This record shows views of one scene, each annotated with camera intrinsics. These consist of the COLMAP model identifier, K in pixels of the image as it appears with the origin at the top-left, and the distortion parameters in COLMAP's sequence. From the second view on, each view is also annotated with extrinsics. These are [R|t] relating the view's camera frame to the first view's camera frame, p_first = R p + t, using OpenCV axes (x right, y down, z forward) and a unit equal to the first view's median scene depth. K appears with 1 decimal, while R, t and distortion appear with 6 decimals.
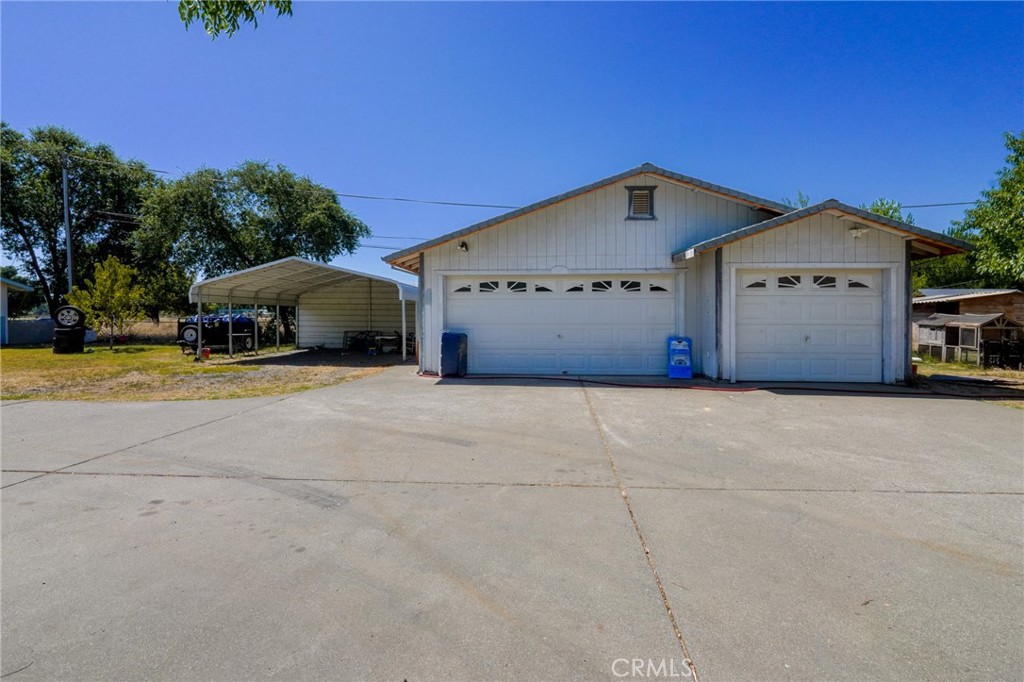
lens RADIAL K [[475.9, 0, 518.8], [0, 475.9, 320.4], [0, 0, 1]] dist [-0.019123, 0.007512]
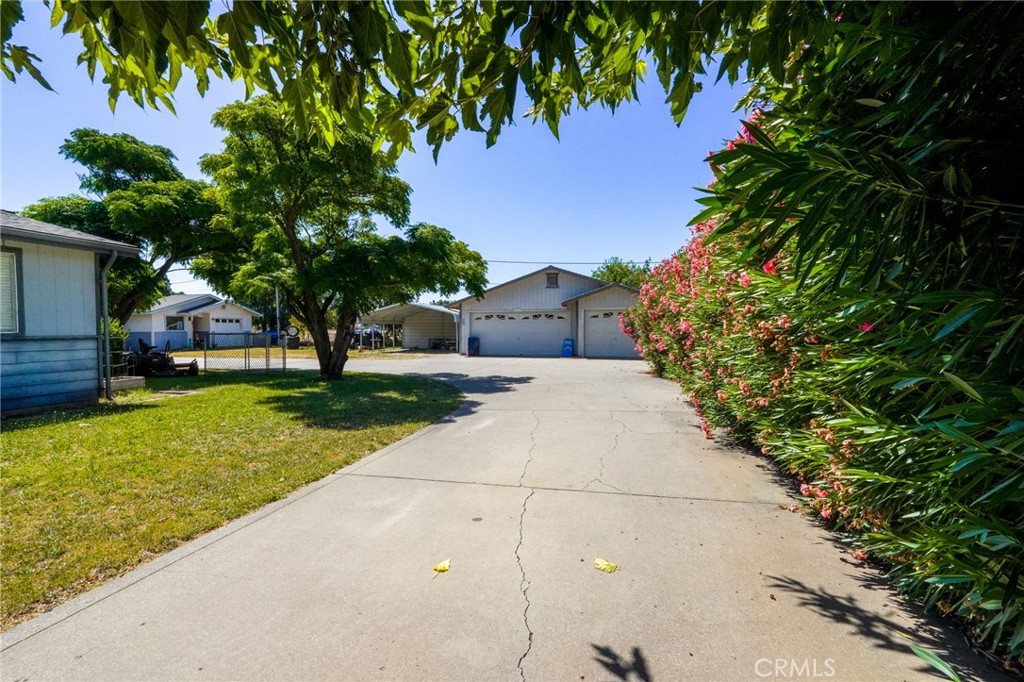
lens RADIAL K [[475.9, 0, 511.6], [0, 475.9, 343.4], [0, 0, 1]] dist [-0.019123, 0.007512]
pose [[0.984489, 0.000205, -0.175448, 0.458284], [0.003357, 0.999794, 0.020004, 0.010273], [0.175416, -0.020283, 0.984285, -1.276567]]
